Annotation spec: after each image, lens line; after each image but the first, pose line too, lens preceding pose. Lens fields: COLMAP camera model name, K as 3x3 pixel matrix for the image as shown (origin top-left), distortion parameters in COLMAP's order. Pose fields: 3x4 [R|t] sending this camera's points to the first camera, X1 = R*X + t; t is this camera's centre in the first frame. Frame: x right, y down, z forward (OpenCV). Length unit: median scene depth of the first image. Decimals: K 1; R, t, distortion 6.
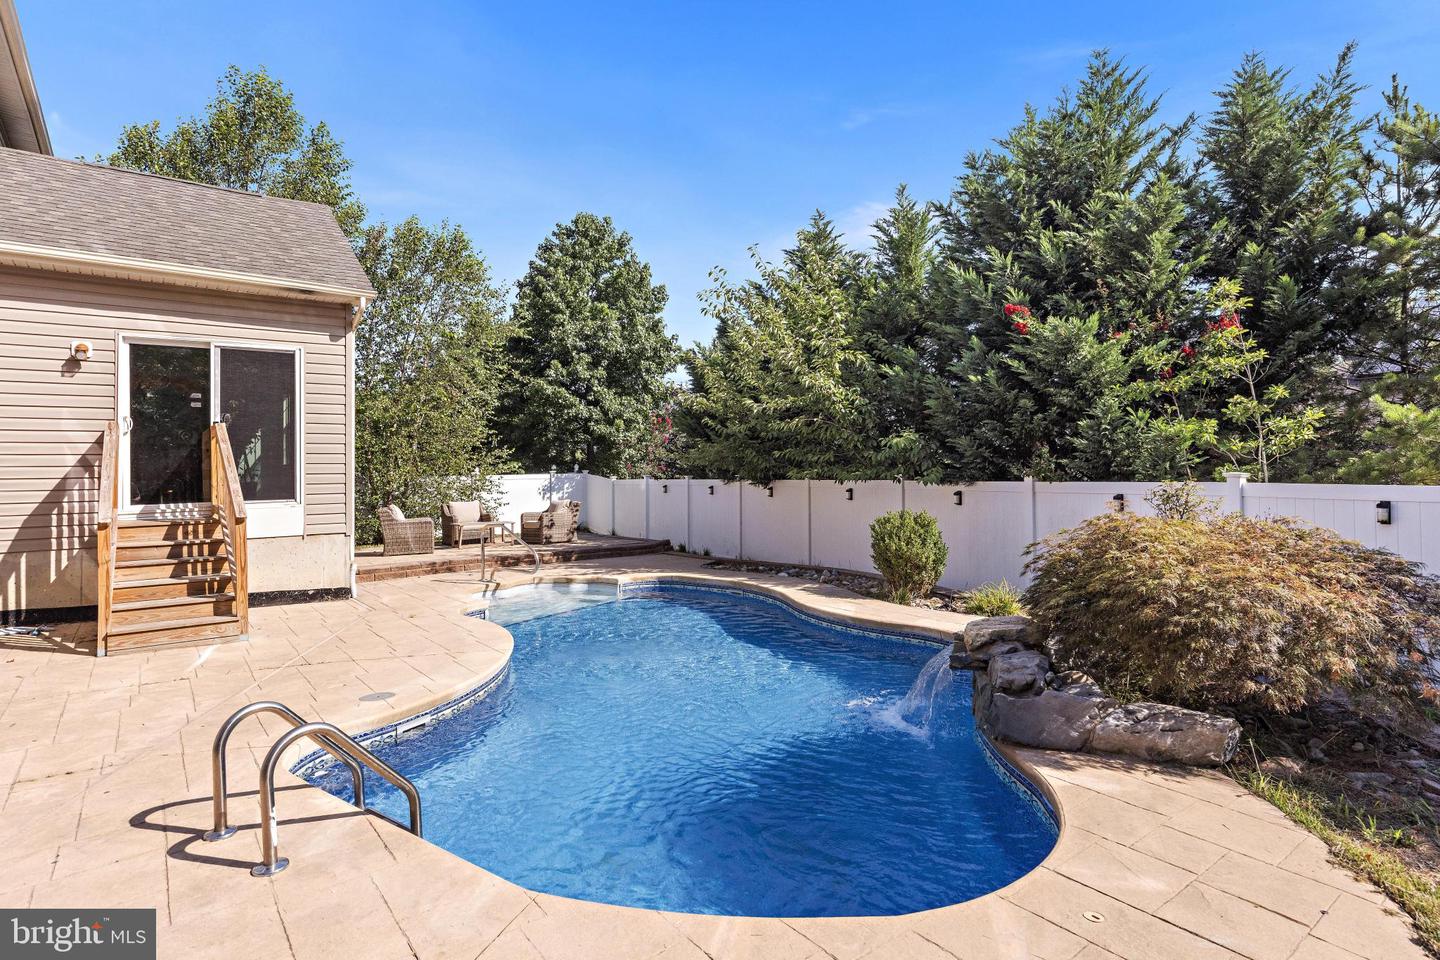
lens RADIAL K [[747.4, 0, 723.5], [0, 747.4, 476.0], [0, 0, 1]] dist [-0.001677, -0.000072]
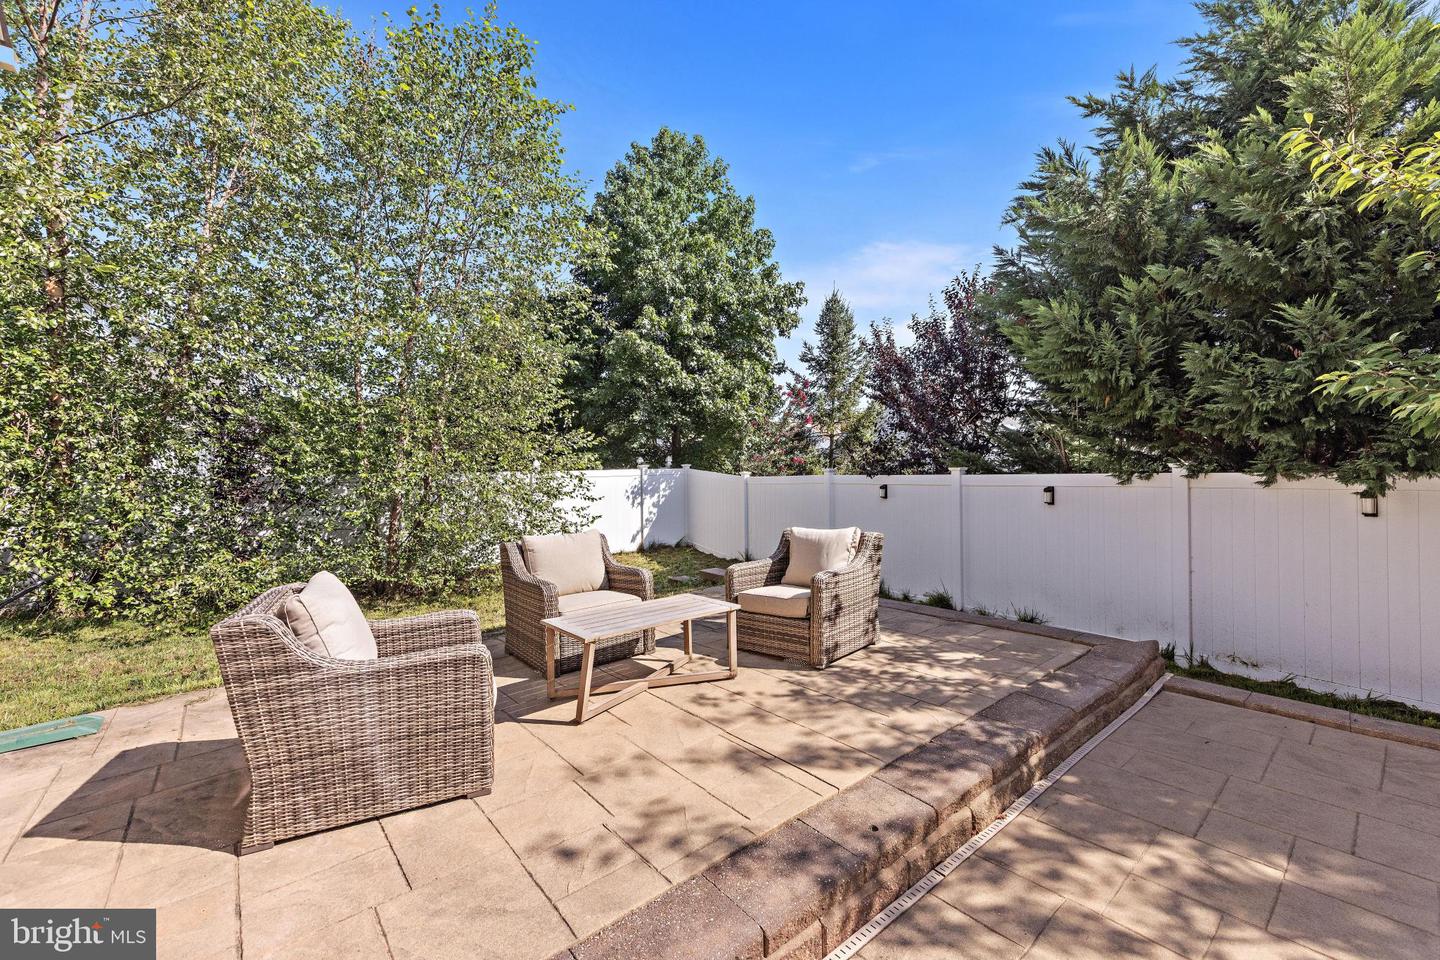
lens RADIAL K [[570.8, 0, 713.9], [0, 570.8, 477.8], [0, 0, 1]] dist [0.003940, 0.000109]
pose [[0.999382, -0.004955, 0.034789, -0.180097], [0.004805, 0.999979, 0.004394, 0.003208], [-0.034810, -0.004224, 0.999385, 0.456316]]
